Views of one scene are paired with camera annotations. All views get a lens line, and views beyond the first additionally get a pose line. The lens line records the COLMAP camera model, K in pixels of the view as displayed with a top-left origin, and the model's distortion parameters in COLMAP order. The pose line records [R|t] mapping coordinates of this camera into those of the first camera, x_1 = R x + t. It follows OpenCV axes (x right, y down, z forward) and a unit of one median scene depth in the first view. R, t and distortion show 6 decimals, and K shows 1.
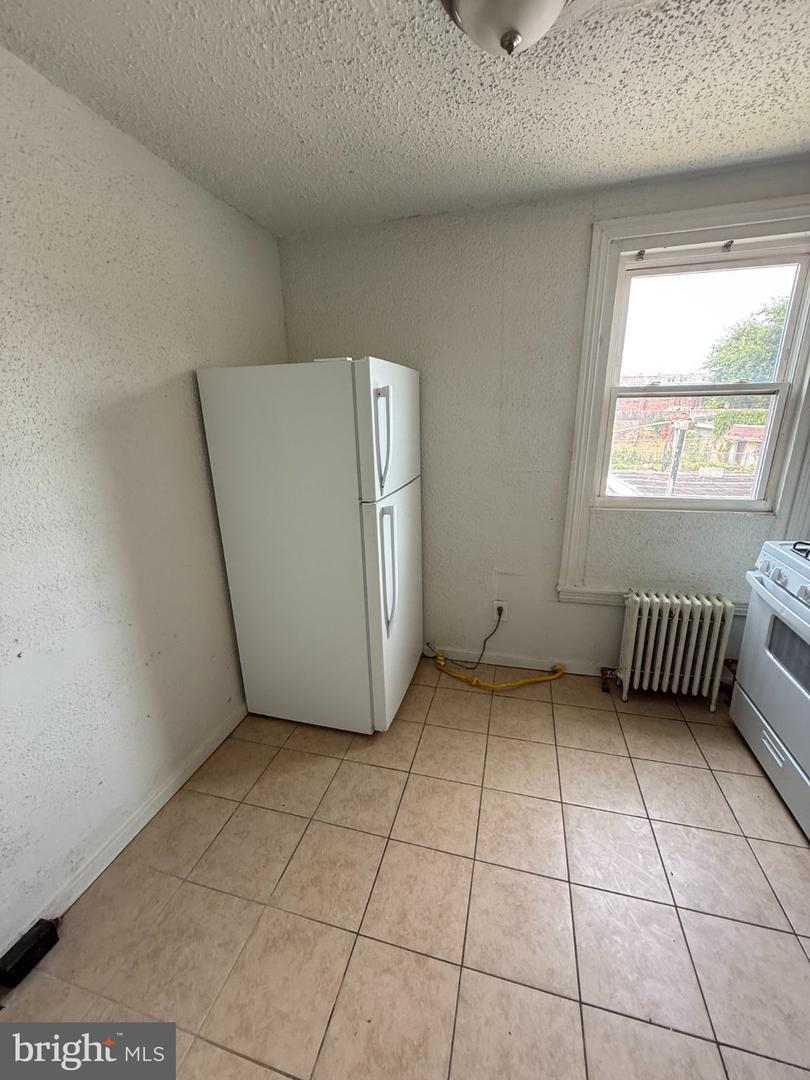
lens RADIAL K [[429.8, 0, 404.2], [0, 429.8, 539.5], [0, 0, 1]] dist [-0.001274, -0.000073]
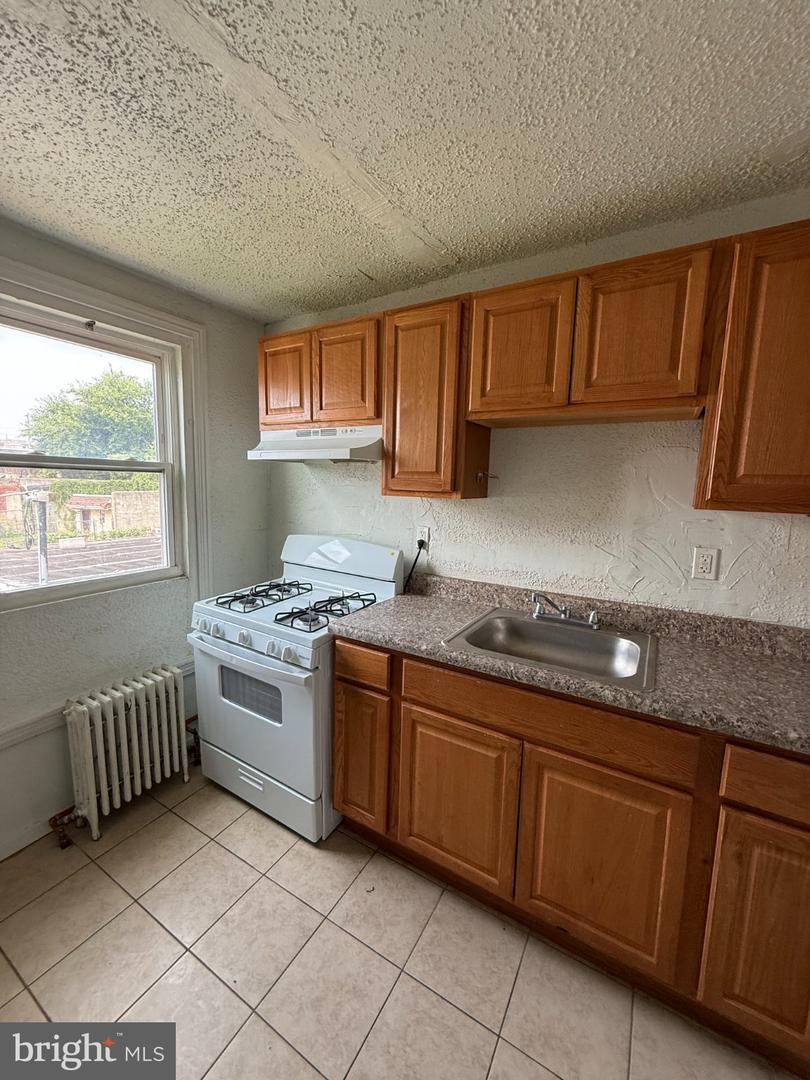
lens RADIAL K [[429.8, 0, 403.8], [0, 429.8, 538.2], [0, 0, 1]] dist [-0.001274, -0.000073]
pose [[0.268655, -0.095313, 0.958509, -0.043794], [0.244937, 0.969143, 0.027718, -0.048739], [-0.931574, 0.227328, 0.283710, 0.135291]]
